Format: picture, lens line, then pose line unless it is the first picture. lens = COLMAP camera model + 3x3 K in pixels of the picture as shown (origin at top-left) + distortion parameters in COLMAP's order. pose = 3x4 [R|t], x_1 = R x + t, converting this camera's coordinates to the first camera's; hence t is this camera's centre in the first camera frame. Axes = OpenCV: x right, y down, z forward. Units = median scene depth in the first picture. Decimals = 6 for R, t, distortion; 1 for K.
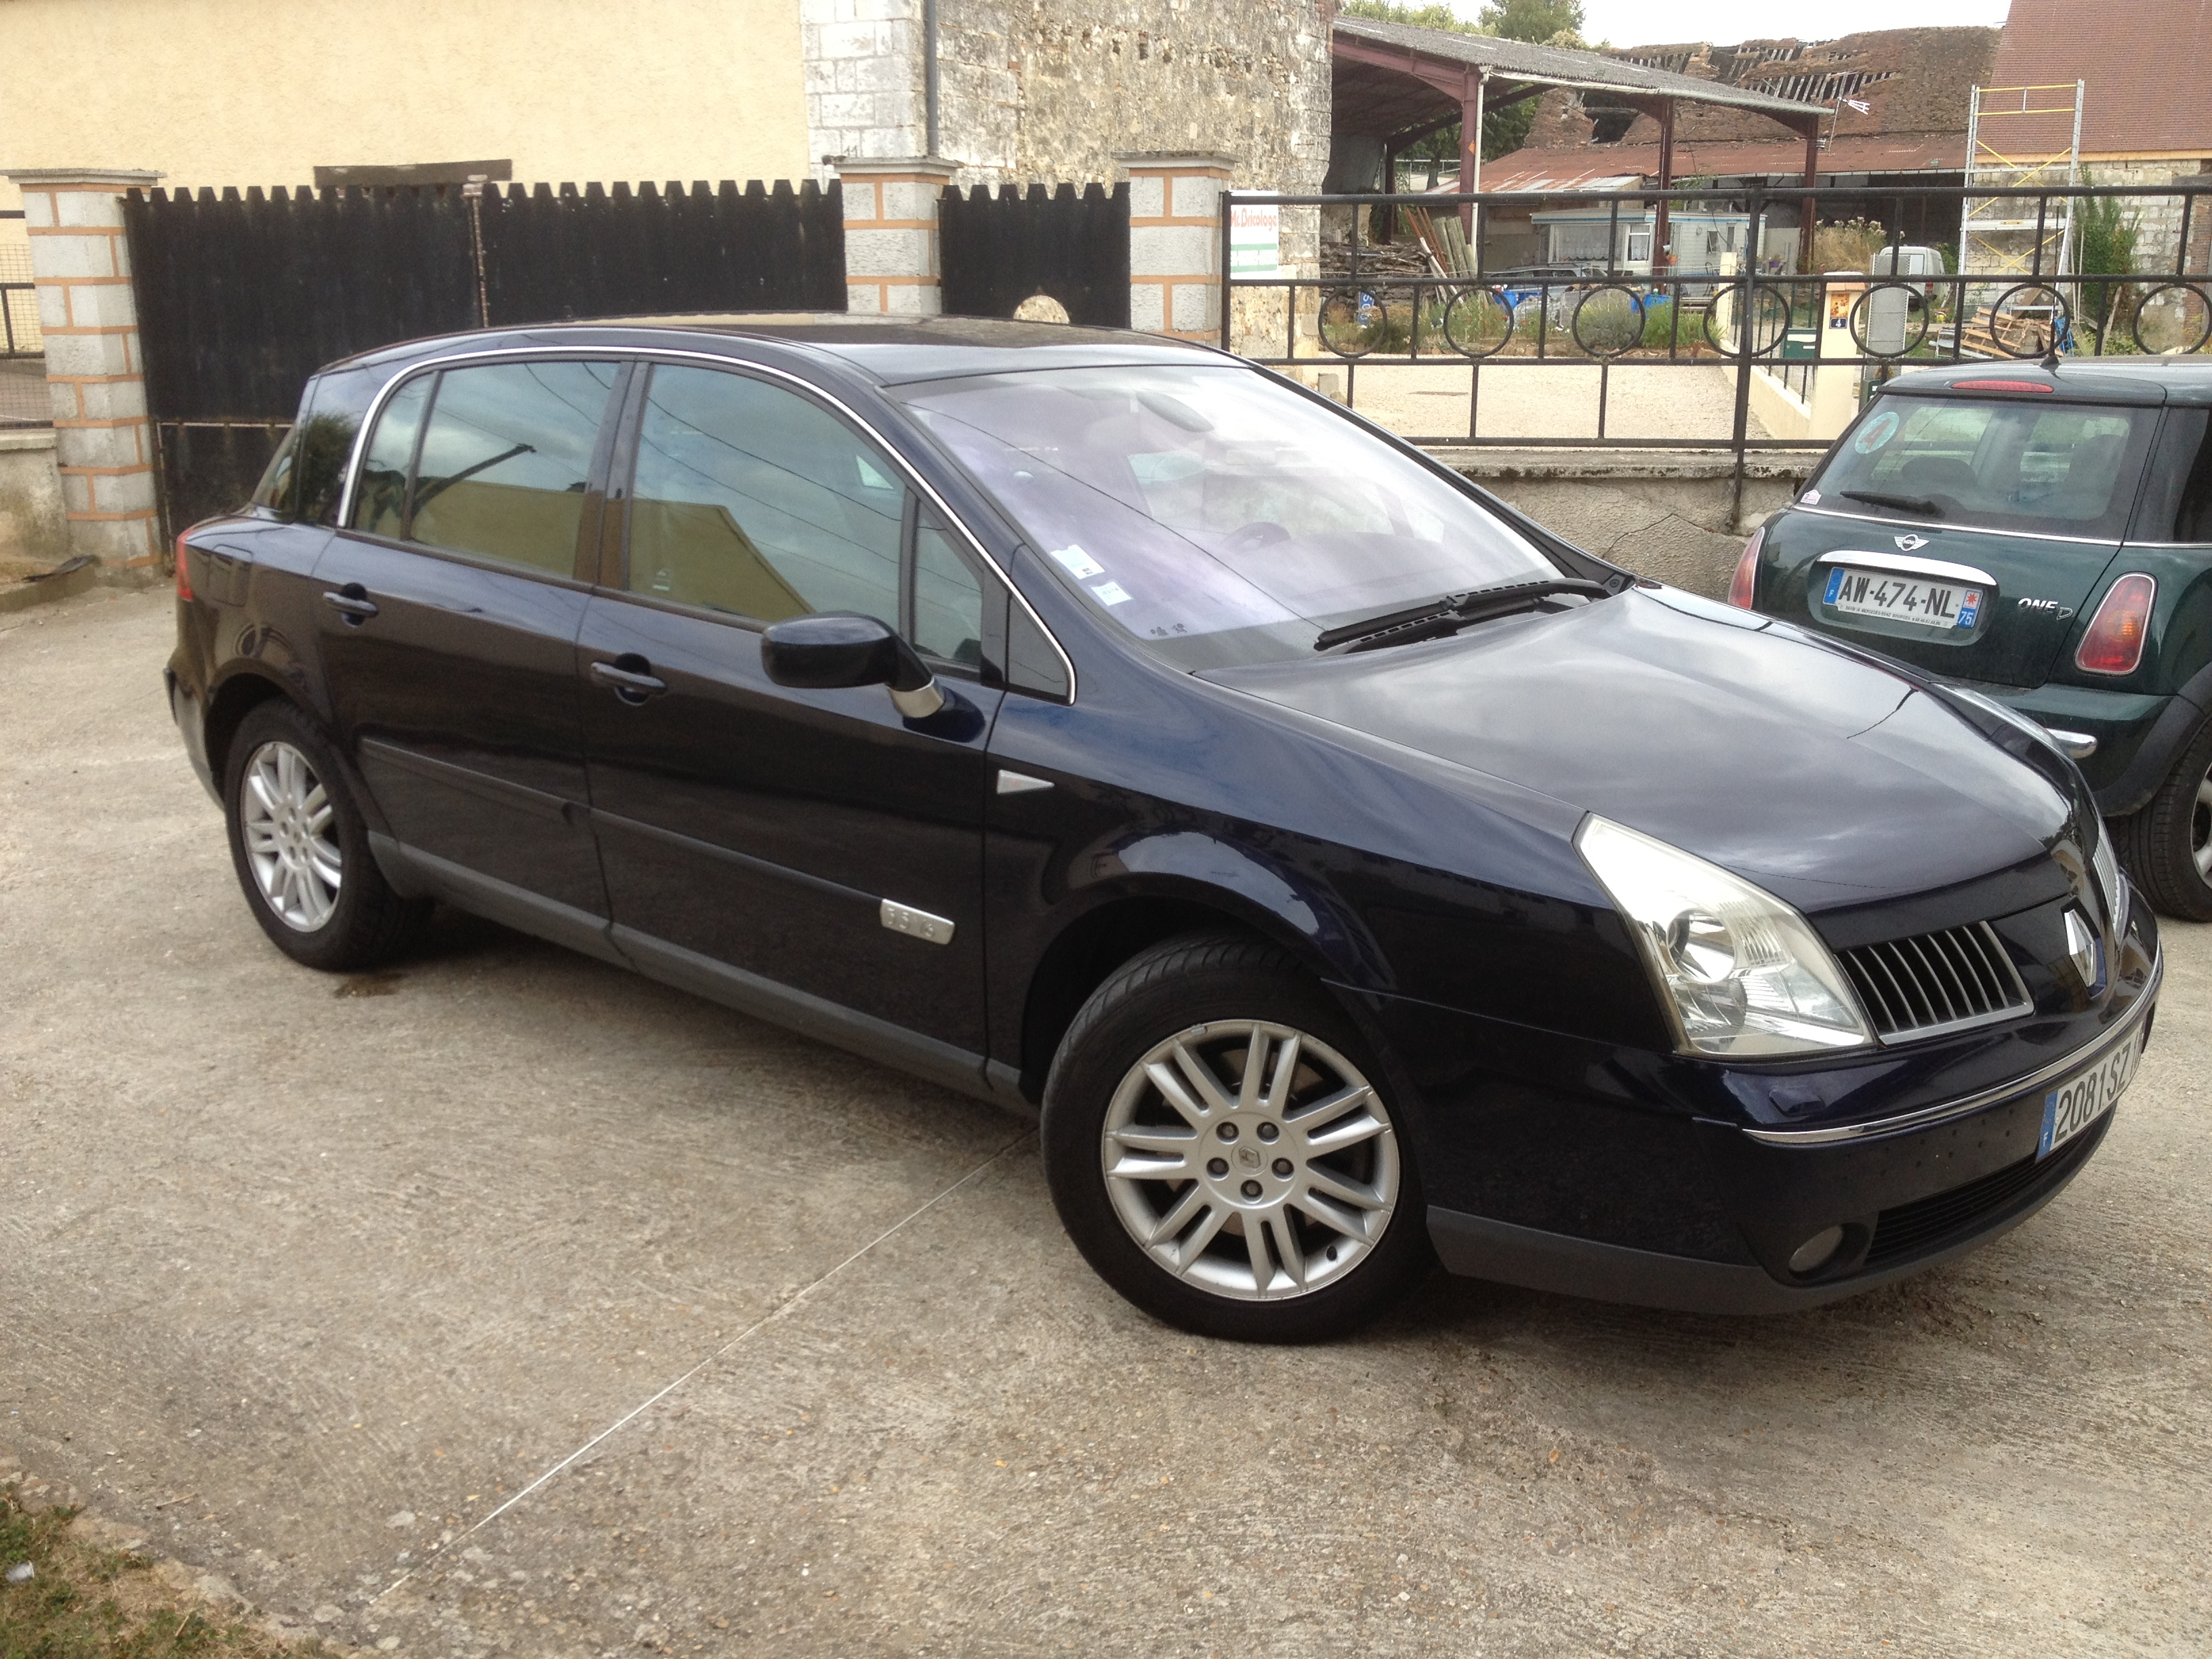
lens RADIAL K [[2244.2, 0, 1101.0], [0, 2244.2, 840.1], [0, 0, 1]] dist [0.010984, 0.000000]
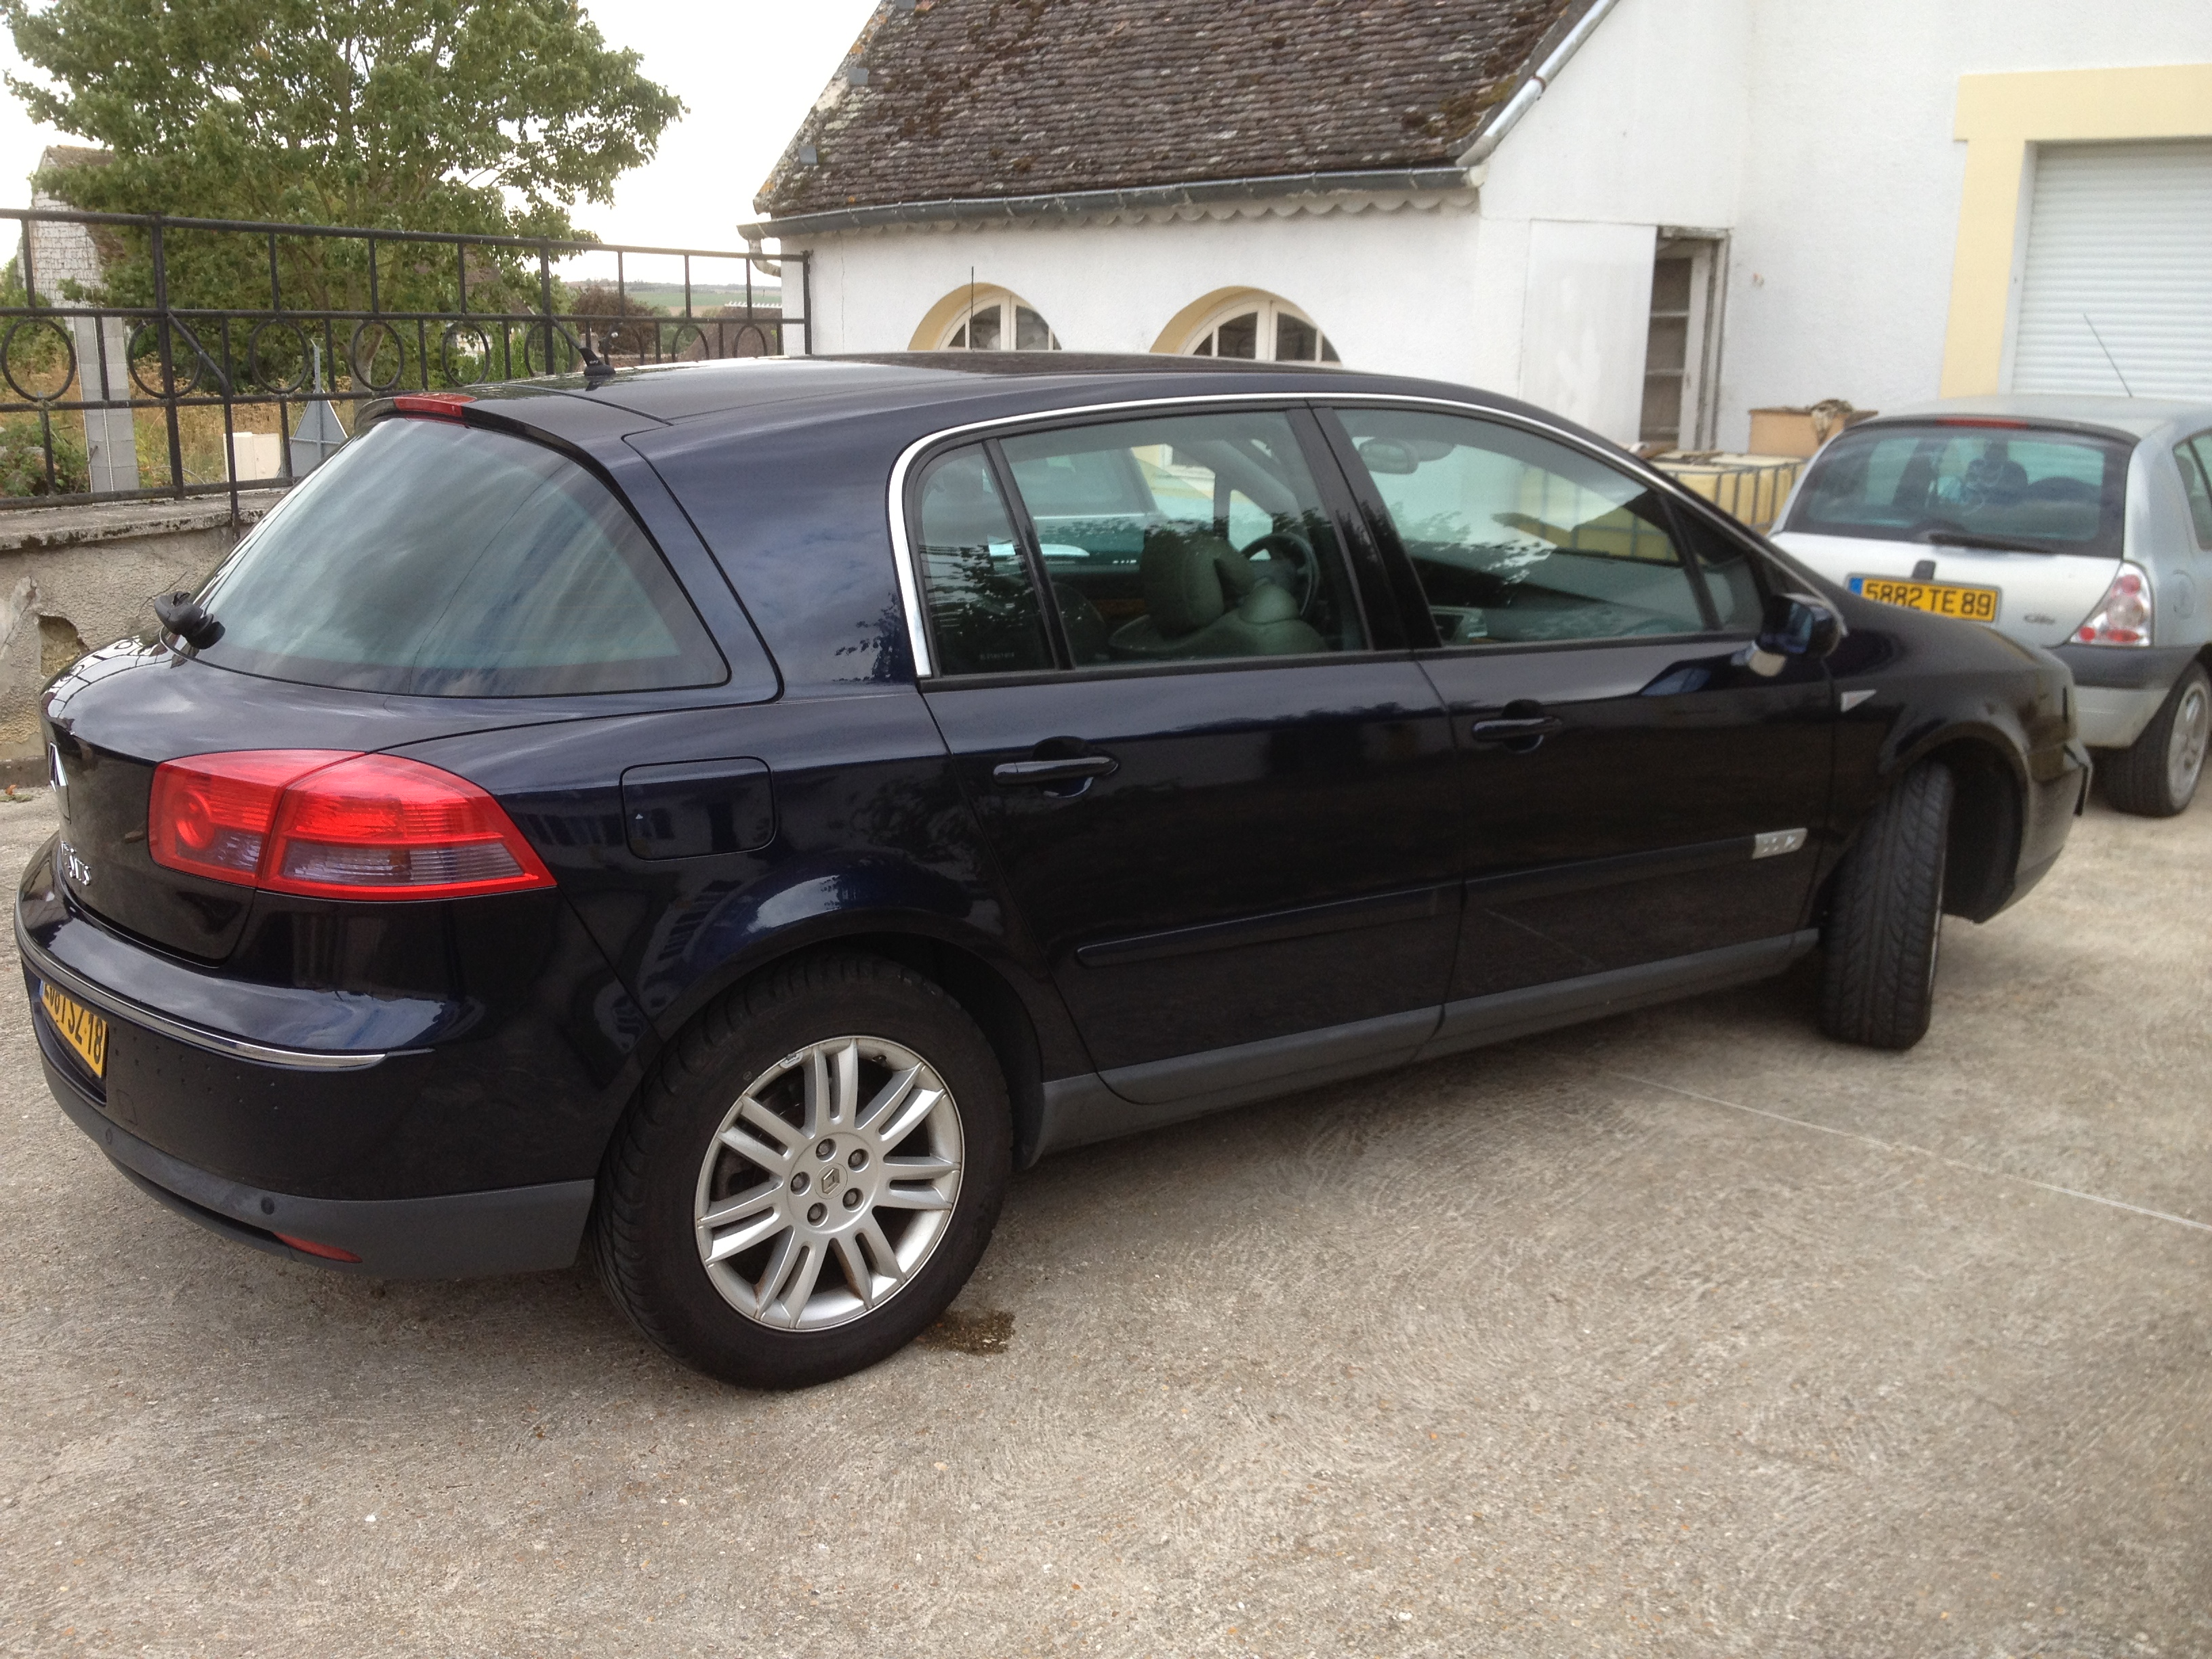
lens RADIAL K [[2244.2, 0, 1100.6], [0, 2244.2, 821.3], [0, 0, 1]] dist [0.010984, 0.000000]
pose [[0.153834, -0.205526, 0.966485, -1.039912], [0.225560, 0.959606, 0.168161, -0.208862], [-0.962007, 0.192132, 0.193979, 0.870272]]
